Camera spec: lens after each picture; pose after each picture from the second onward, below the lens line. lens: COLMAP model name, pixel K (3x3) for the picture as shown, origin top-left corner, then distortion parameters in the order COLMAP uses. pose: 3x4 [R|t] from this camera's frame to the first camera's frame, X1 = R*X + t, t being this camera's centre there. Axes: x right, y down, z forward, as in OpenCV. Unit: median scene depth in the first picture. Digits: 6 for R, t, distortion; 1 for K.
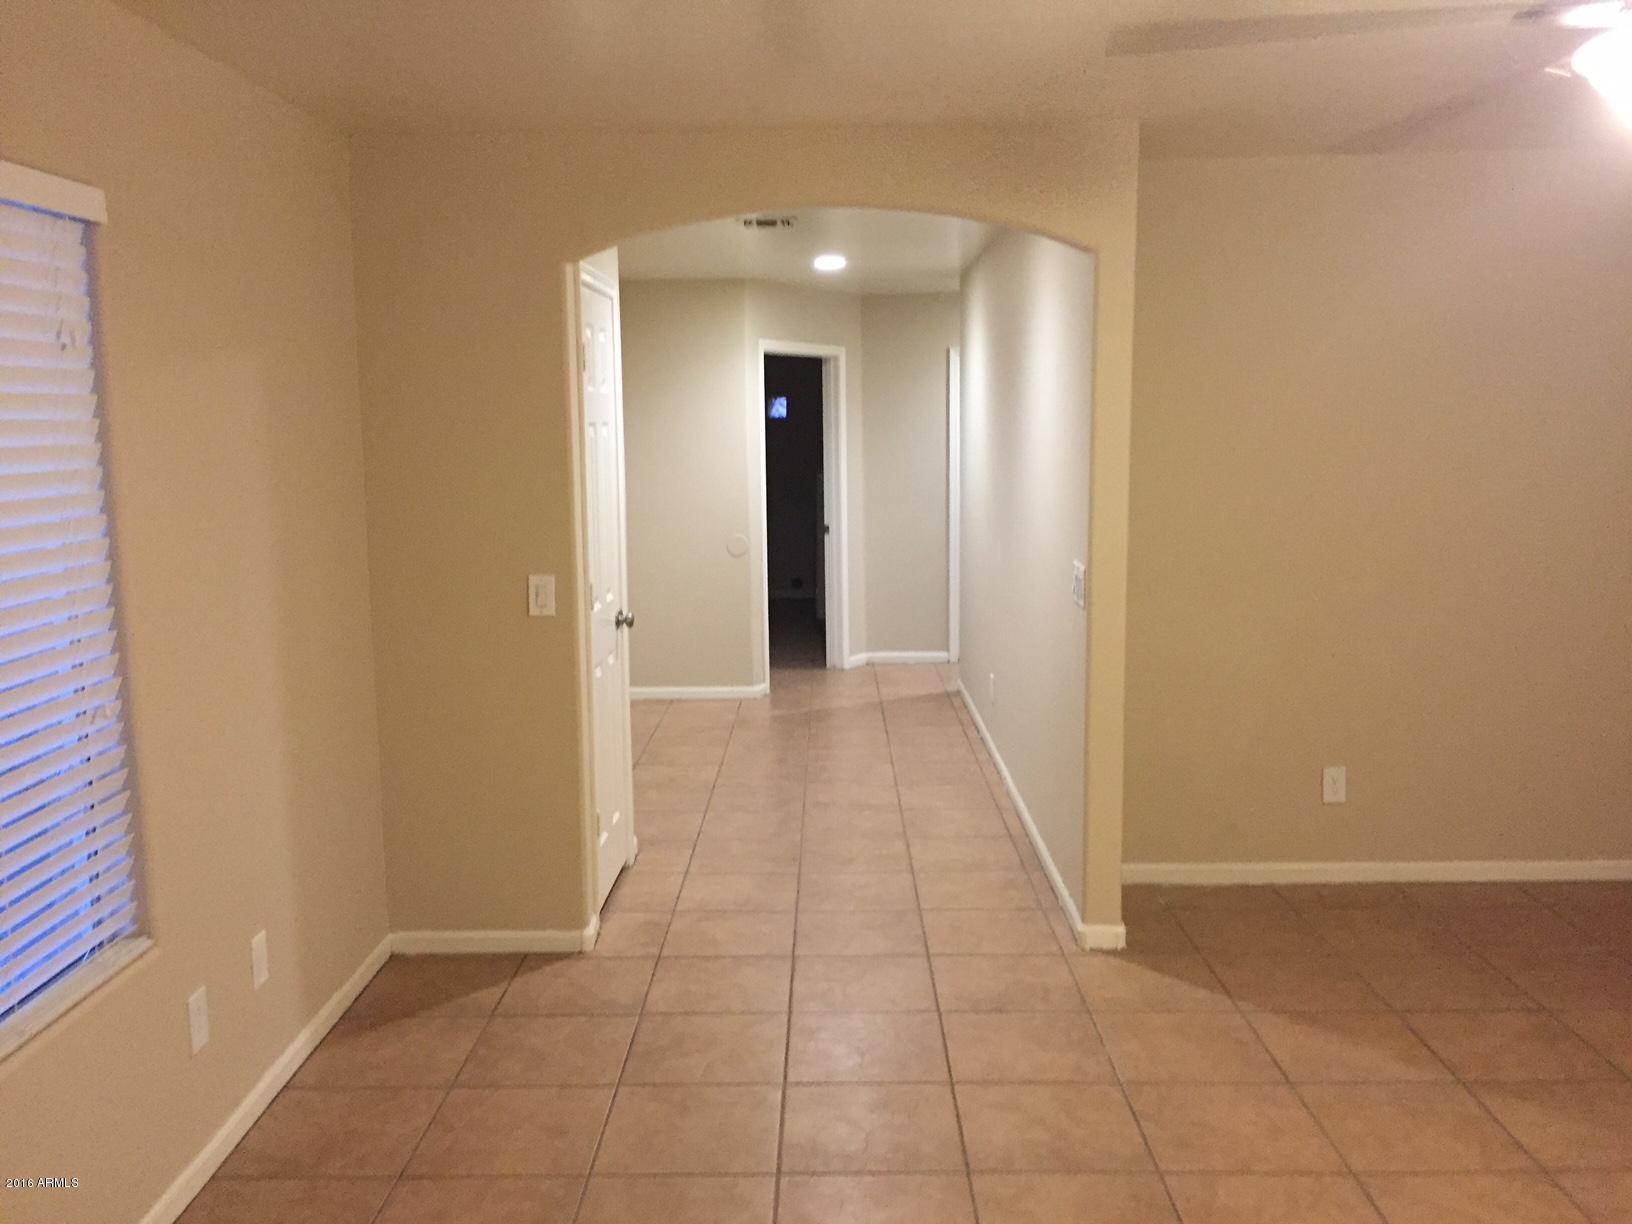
lens RADIAL K [[1401.1, 0, 808.2], [0, 1401.1, 610.0], [0, 0, 1]] dist [0.065026, -0.076281]
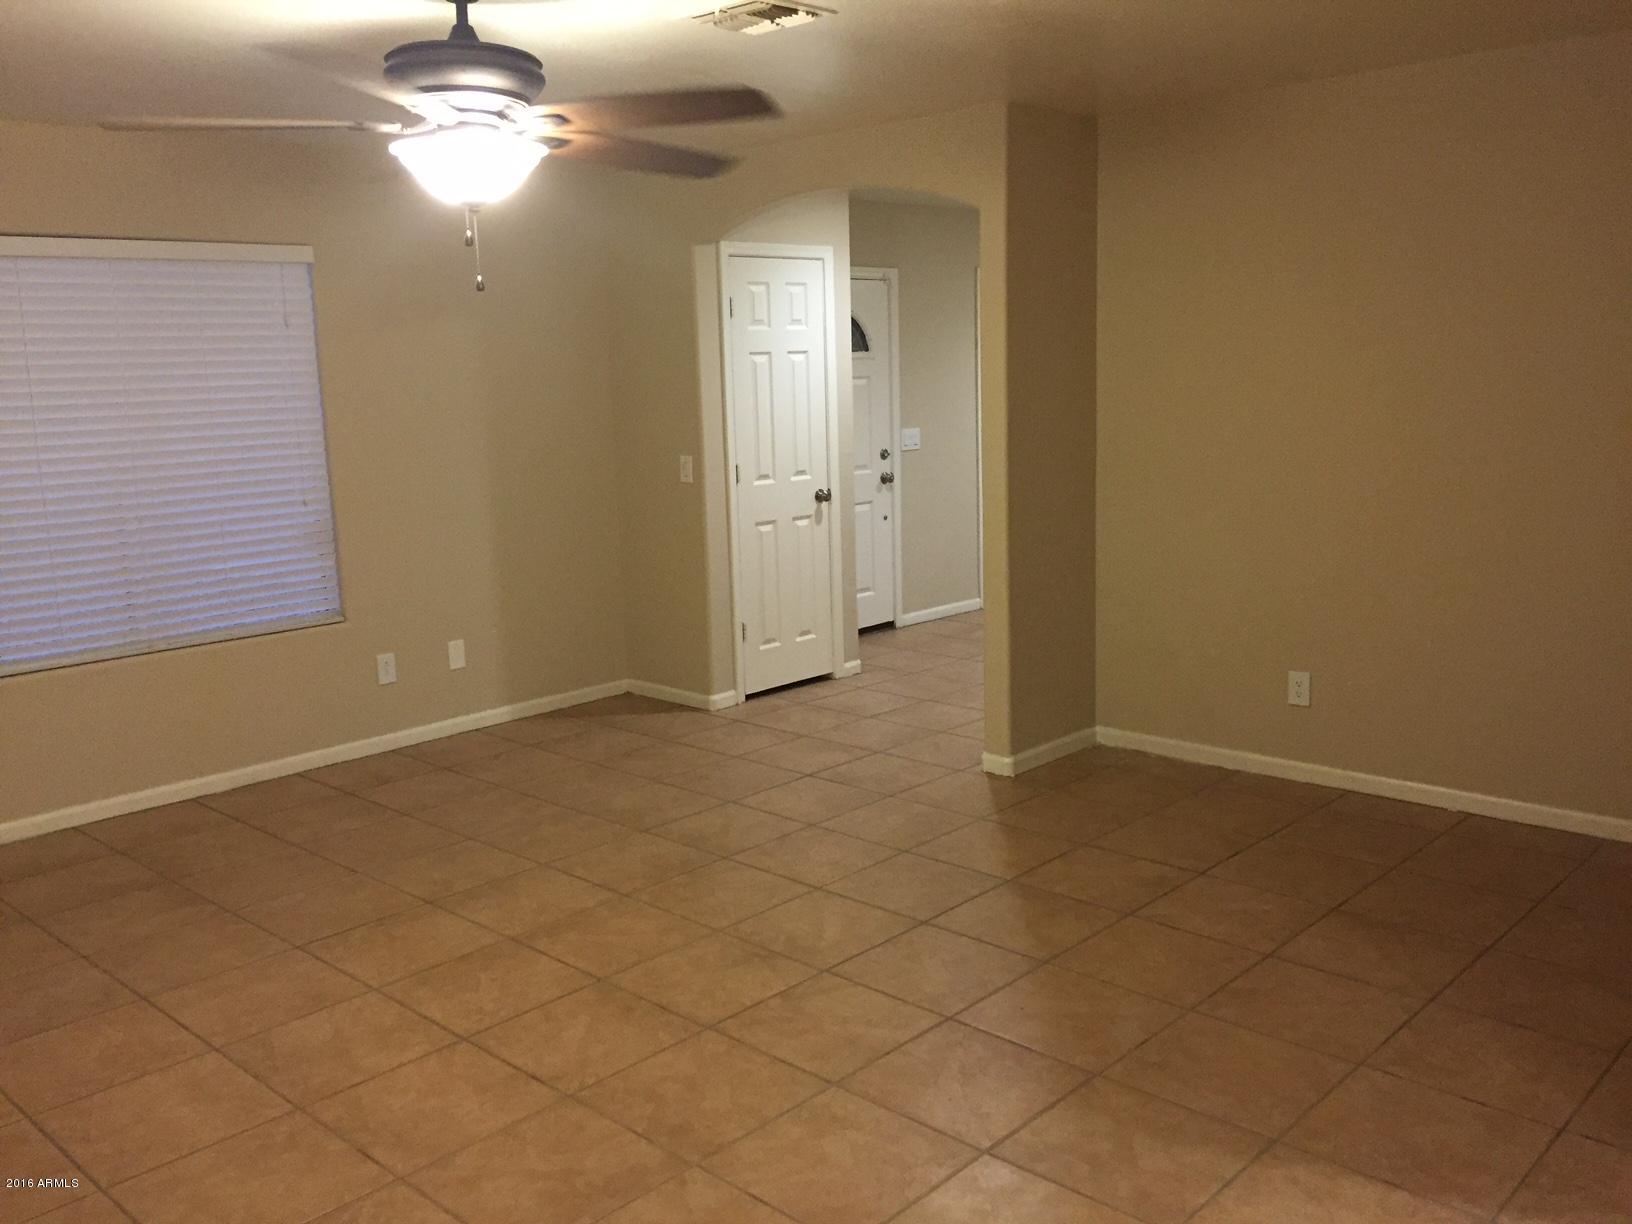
lens RADIAL K [[1401.1, 0, 808.2], [0, 1401.1, 610.0], [0, 0, 1]] dist [0.065026, -0.076281]
pose [[0.729679, 0.108598, -0.675111, 0.964234], [-0.068116, 0.993941, 0.086264, 0.001283], [0.680389, -0.016959, 0.732655, -0.019112]]
